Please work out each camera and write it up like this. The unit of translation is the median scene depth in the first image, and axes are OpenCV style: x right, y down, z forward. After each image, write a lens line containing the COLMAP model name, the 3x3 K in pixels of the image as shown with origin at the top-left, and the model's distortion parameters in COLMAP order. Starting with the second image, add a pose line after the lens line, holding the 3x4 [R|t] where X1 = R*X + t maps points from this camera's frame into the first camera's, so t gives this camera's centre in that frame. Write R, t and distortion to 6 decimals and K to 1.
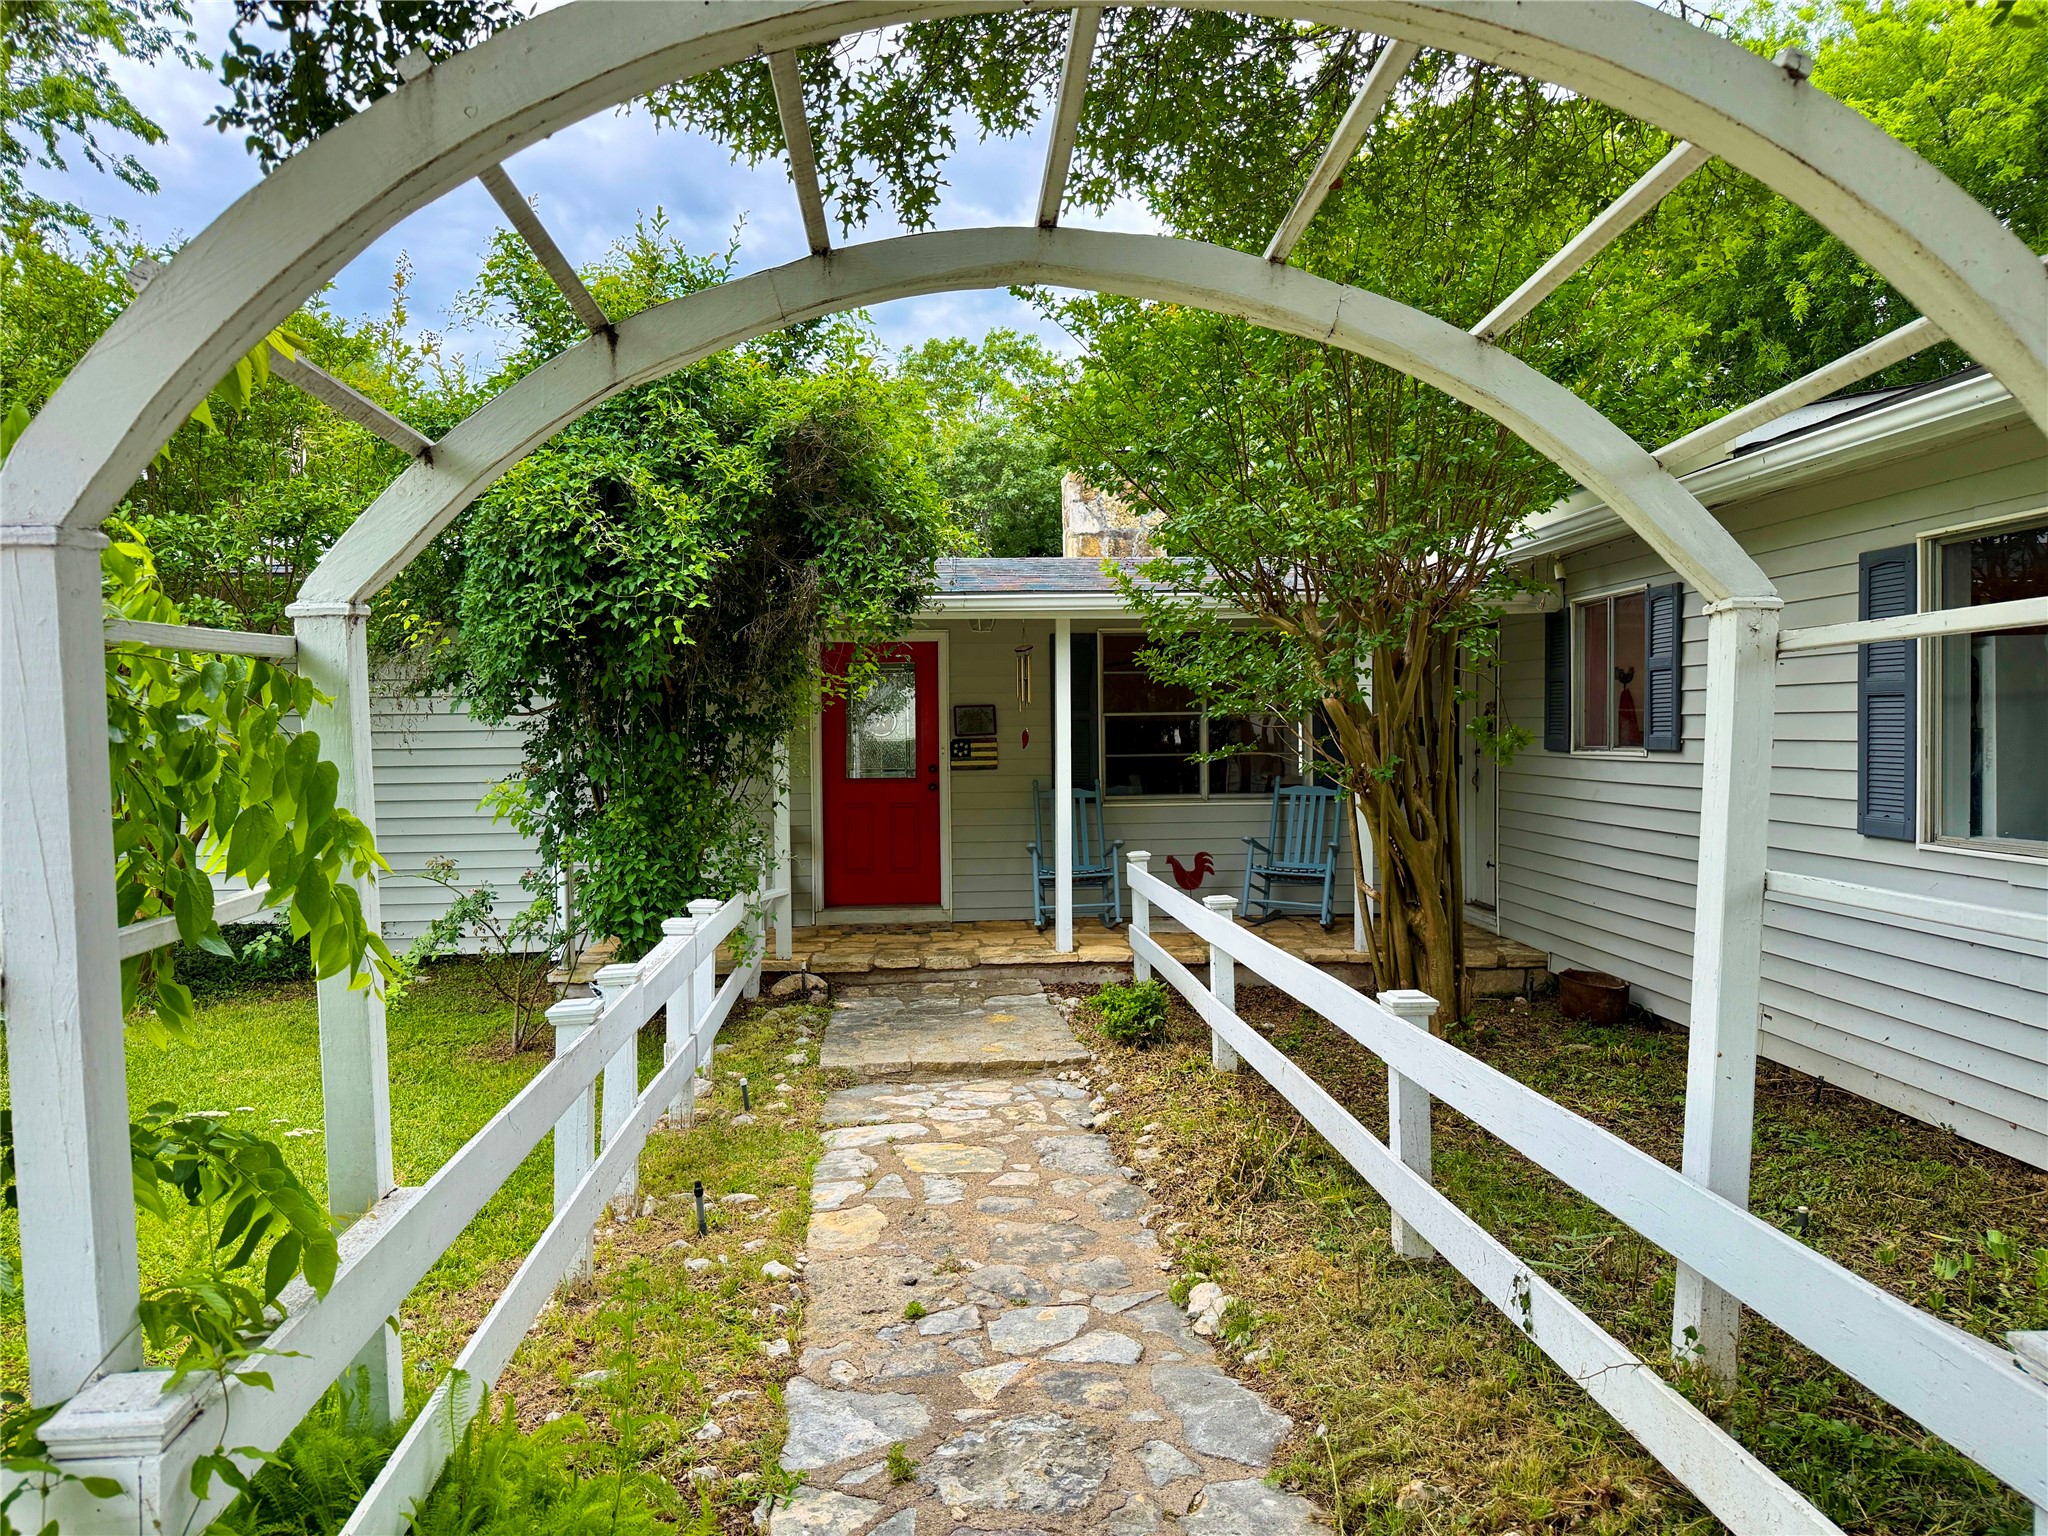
lens RADIAL K [[1452.1, 0, 1024.0], [0, 1452.1, 768.0], [0, 0, 1]] dist [-0.004984, -0.004953]
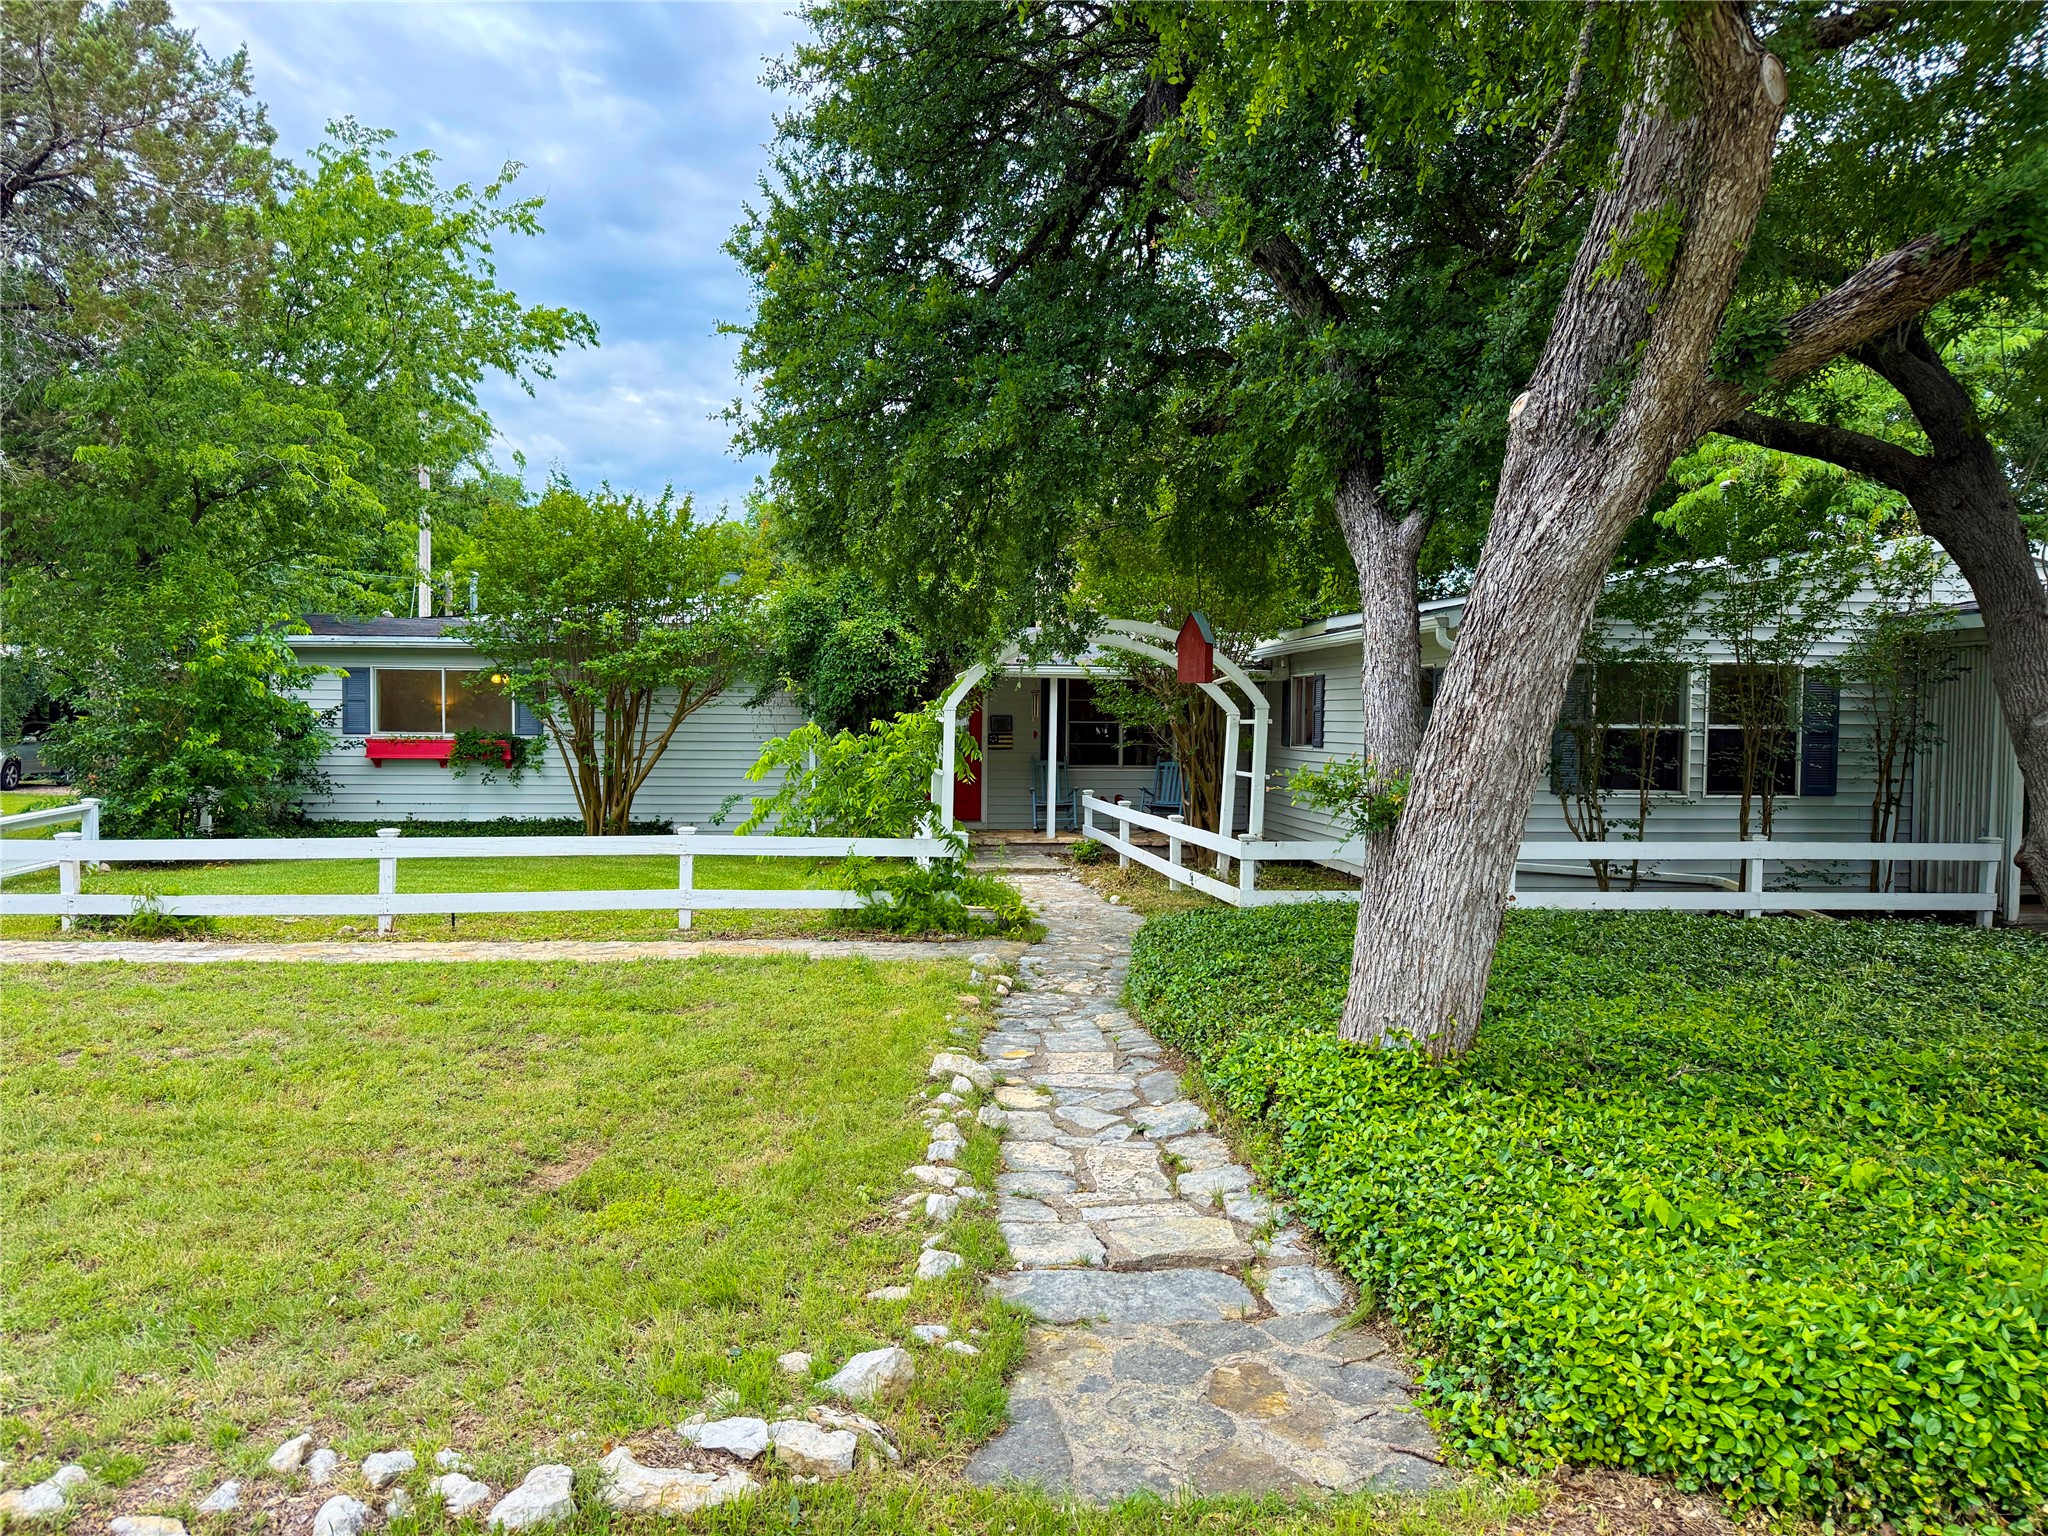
lens RADIAL K [[1452.1, 0, 1024.0], [0, 1452.1, 768.0], [0, 0, 1]] dist [-0.004984, -0.004953]
pose [[0.998485, 0.021410, 0.050697, -0.127030], [-0.021713, 0.999749, 0.005438, 0.016619], [-0.050568, -0.006531, 0.998699, -1.143790]]
